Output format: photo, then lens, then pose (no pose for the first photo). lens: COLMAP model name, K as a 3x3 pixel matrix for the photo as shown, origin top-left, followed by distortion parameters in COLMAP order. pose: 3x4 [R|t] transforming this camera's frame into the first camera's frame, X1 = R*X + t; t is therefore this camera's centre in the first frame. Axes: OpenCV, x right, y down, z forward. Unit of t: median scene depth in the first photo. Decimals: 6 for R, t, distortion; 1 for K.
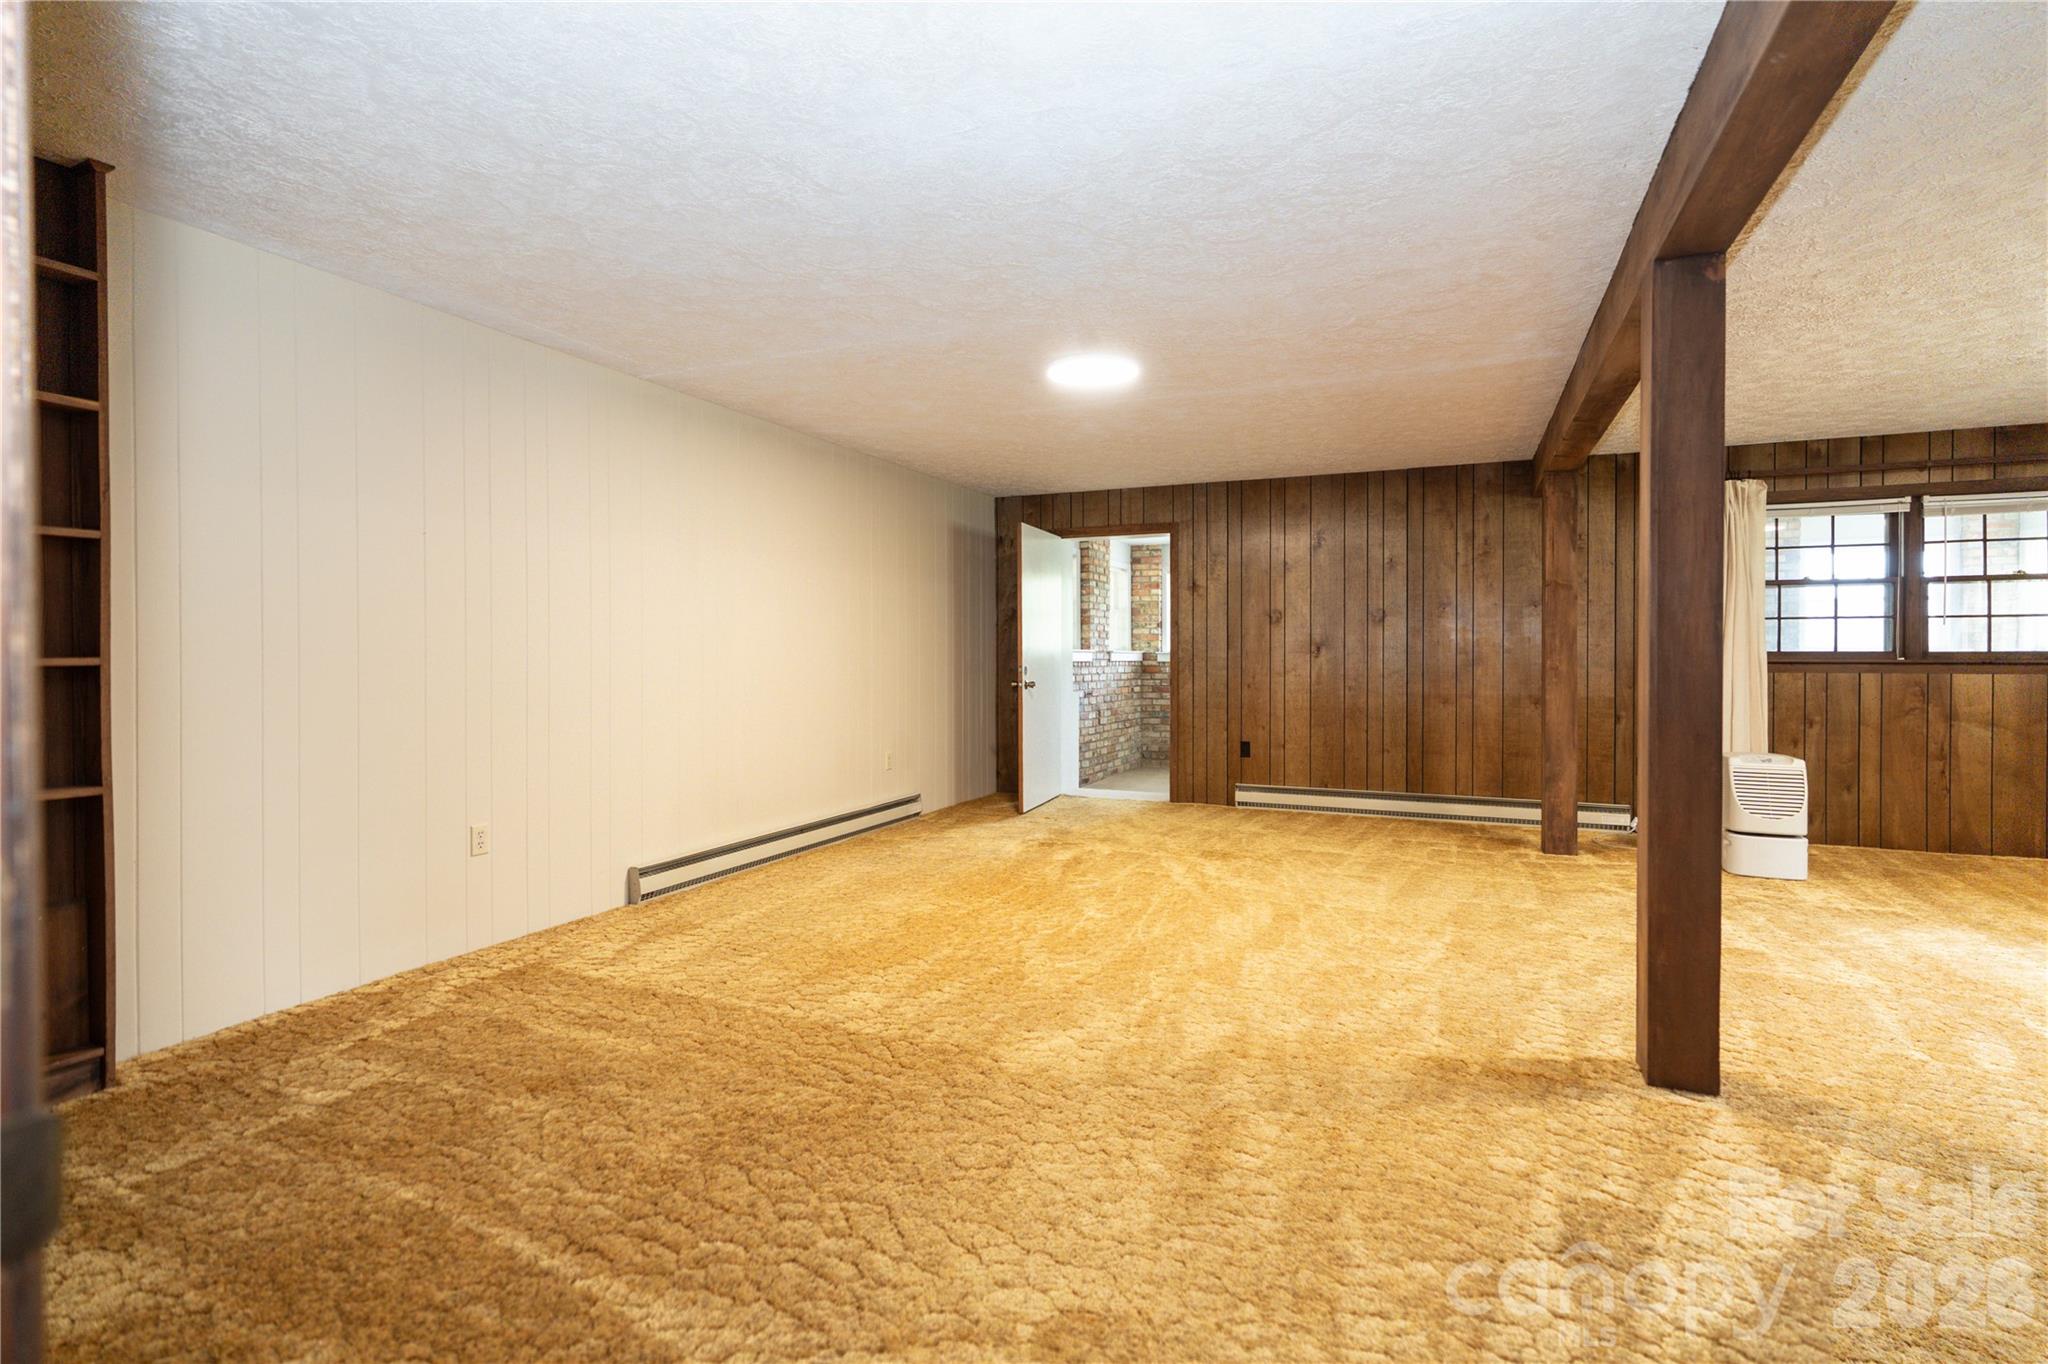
lens RADIAL K [[923.1, 0, 1037.7], [0, 923.1, 660.1], [0, 0, 1]] dist [-0.010237, 0.003963]
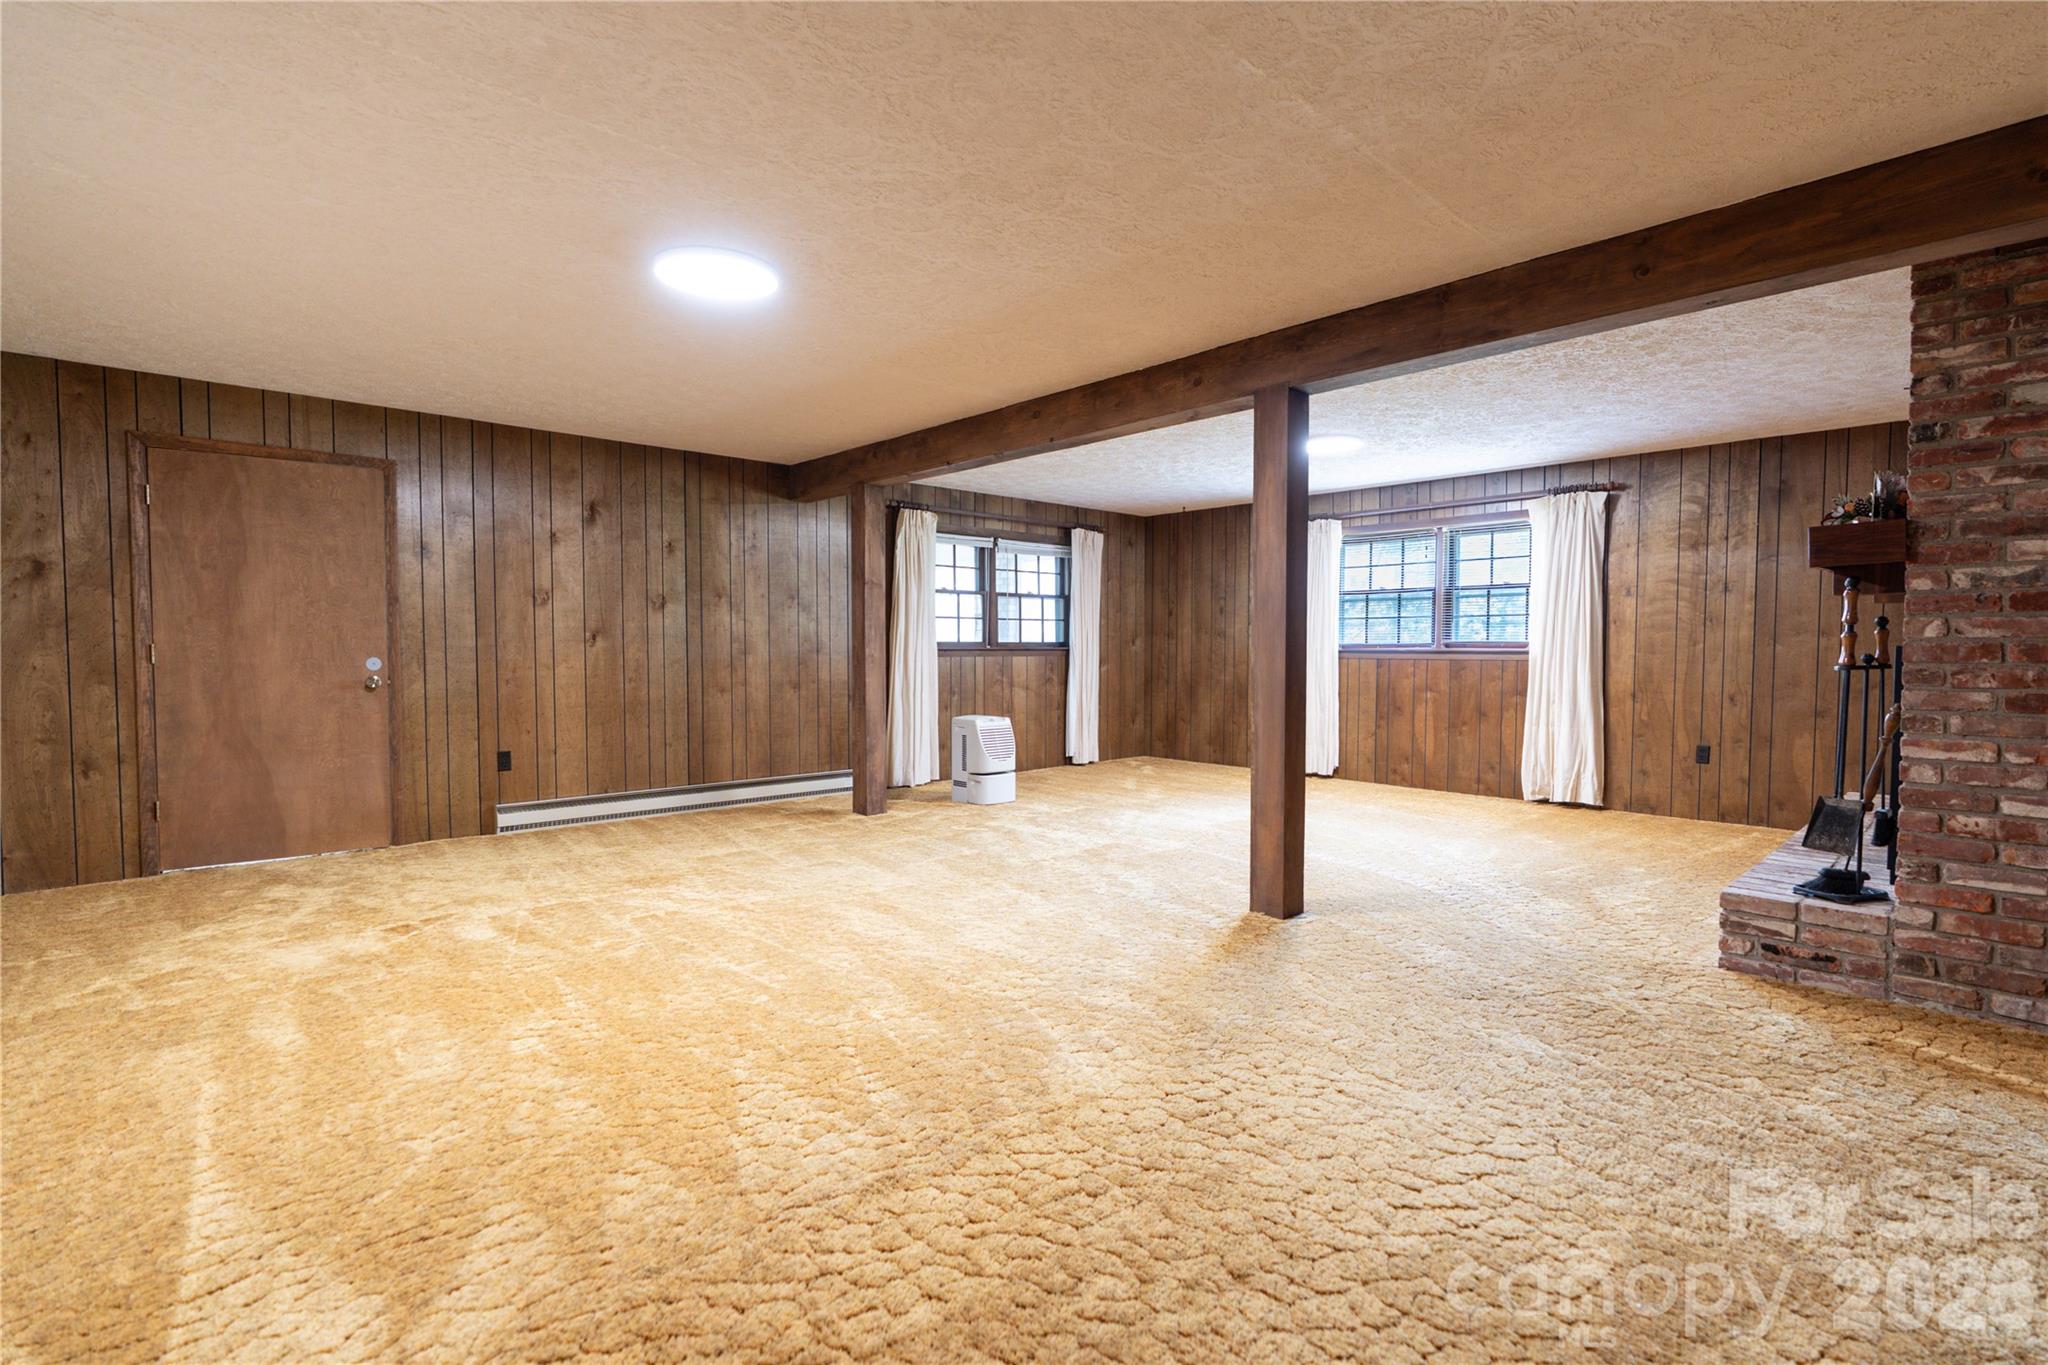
lens RADIAL K [[923.1, 0, 1038.5], [0, 923.1, 674.4], [0, 0, 1]] dist [-0.010237, 0.003963]
pose [[0.417245, -0.028870, 0.908335, -0.338067], [0.004194, 0.999546, 0.029843, -0.000946], [-0.908784, -0.008642, 0.417177, 0.267354]]
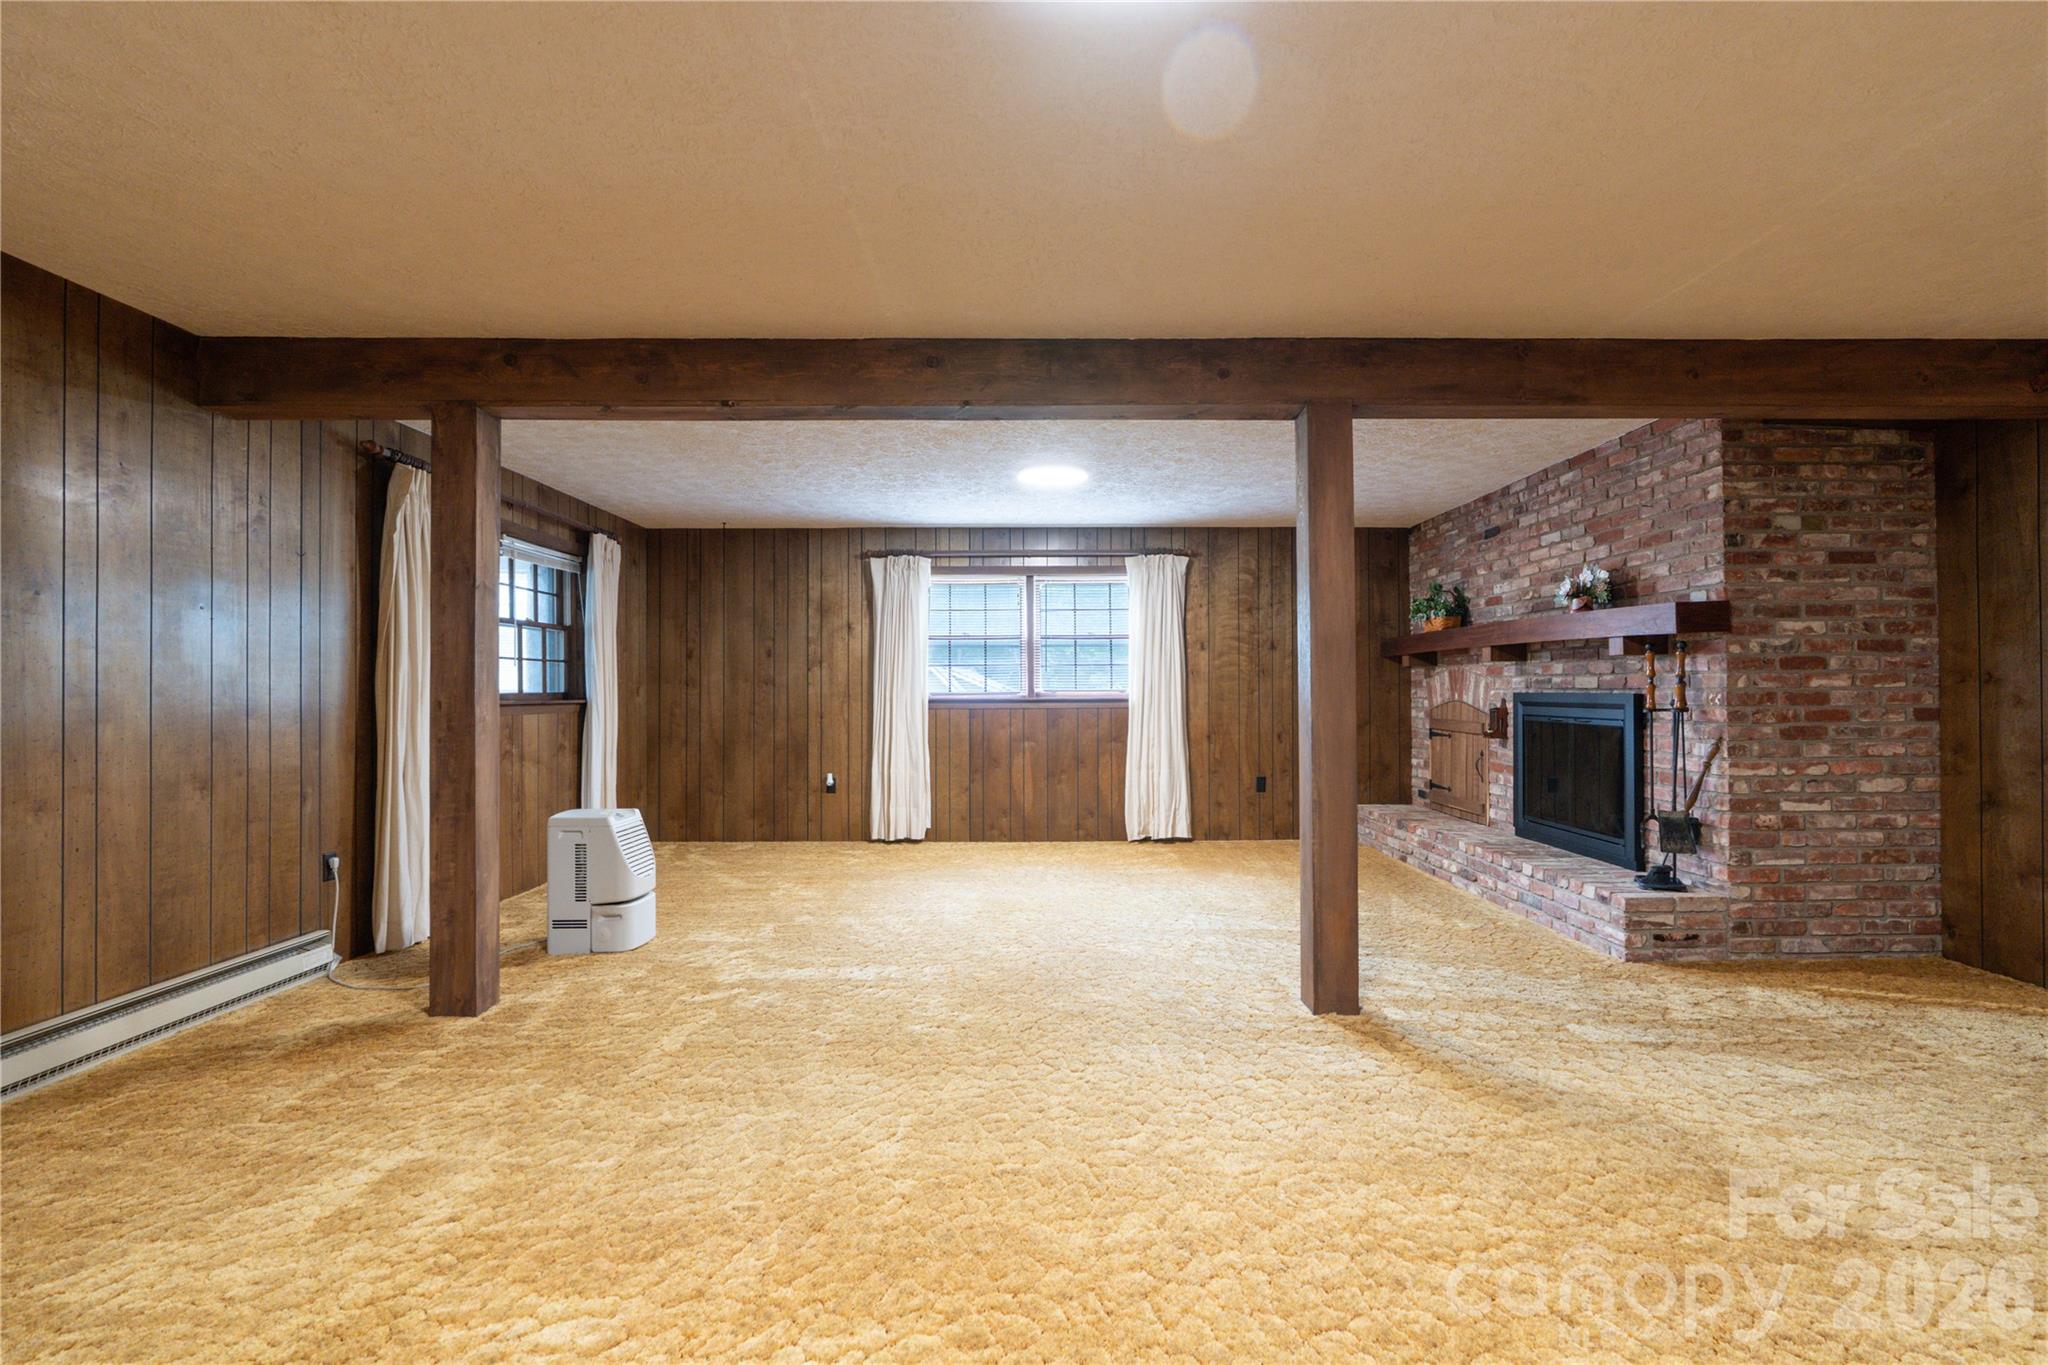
lens RADIAL K [[923.1, 0, 1021.1], [0, 923.1, 679.8], [0, 0, 1]] dist [-0.010237, 0.003963]
pose [[-0.376630, 0.013151, 0.926270, -0.137857], [0.008849, 0.999905, -0.010599, -0.006901], [-0.926322, 0.004205, -0.376710, 0.746651]]
